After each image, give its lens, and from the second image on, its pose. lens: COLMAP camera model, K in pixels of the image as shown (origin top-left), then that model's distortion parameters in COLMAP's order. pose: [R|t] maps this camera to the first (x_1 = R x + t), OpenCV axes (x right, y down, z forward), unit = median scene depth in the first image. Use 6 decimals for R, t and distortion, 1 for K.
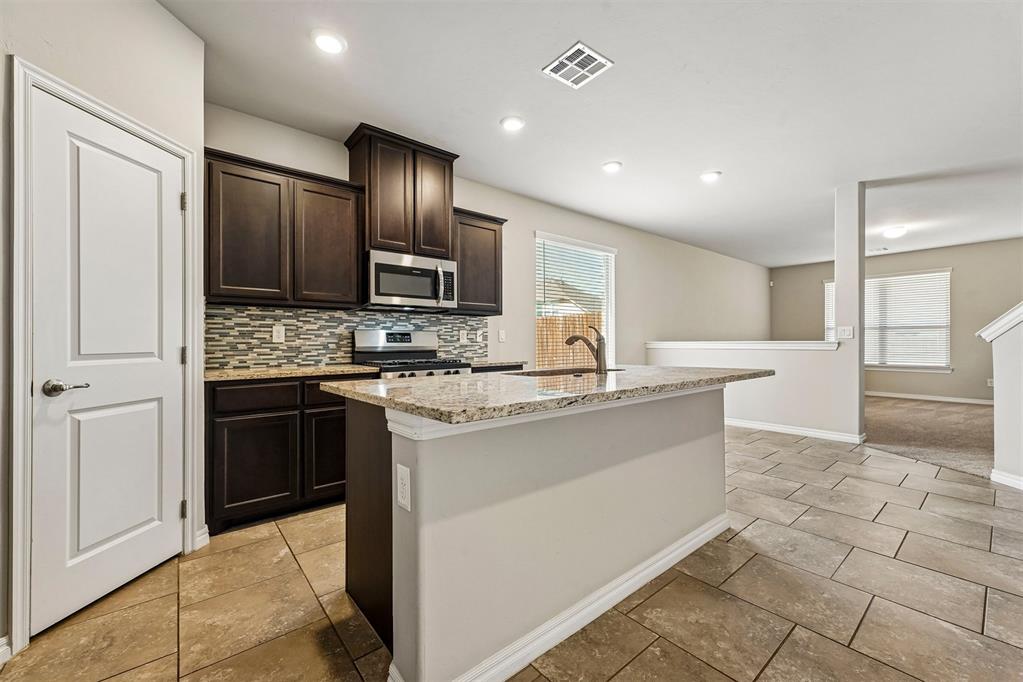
lens RADIAL K [[406.3, 0, 511.5], [0, 406.3, 341.0], [0, 0, 1]] dist [0.001843, 0.000343]
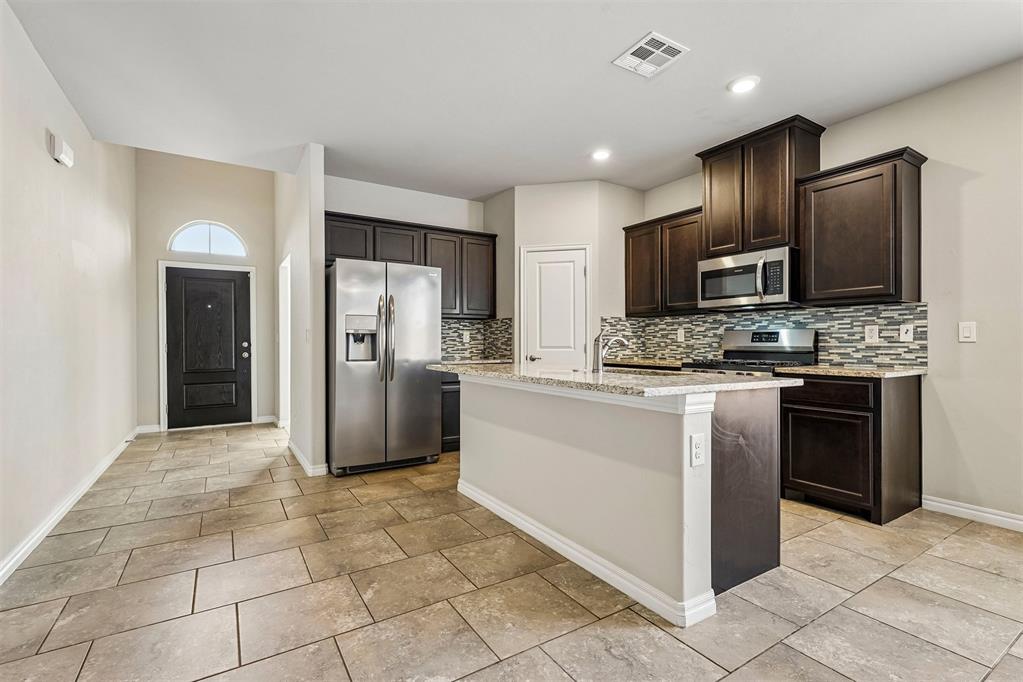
lens RADIAL K [[442.3, 0, 511.5], [0, 442.3, 341.0], [0, 0, 1]] dist [-0.001054, -0.000103]
pose [[-0.110564, 0.003709, -0.993862, 0.872675], [0.004823, 0.999983, 0.003196, -0.005538], [0.993857, -0.004440, -0.110580, 0.557112]]
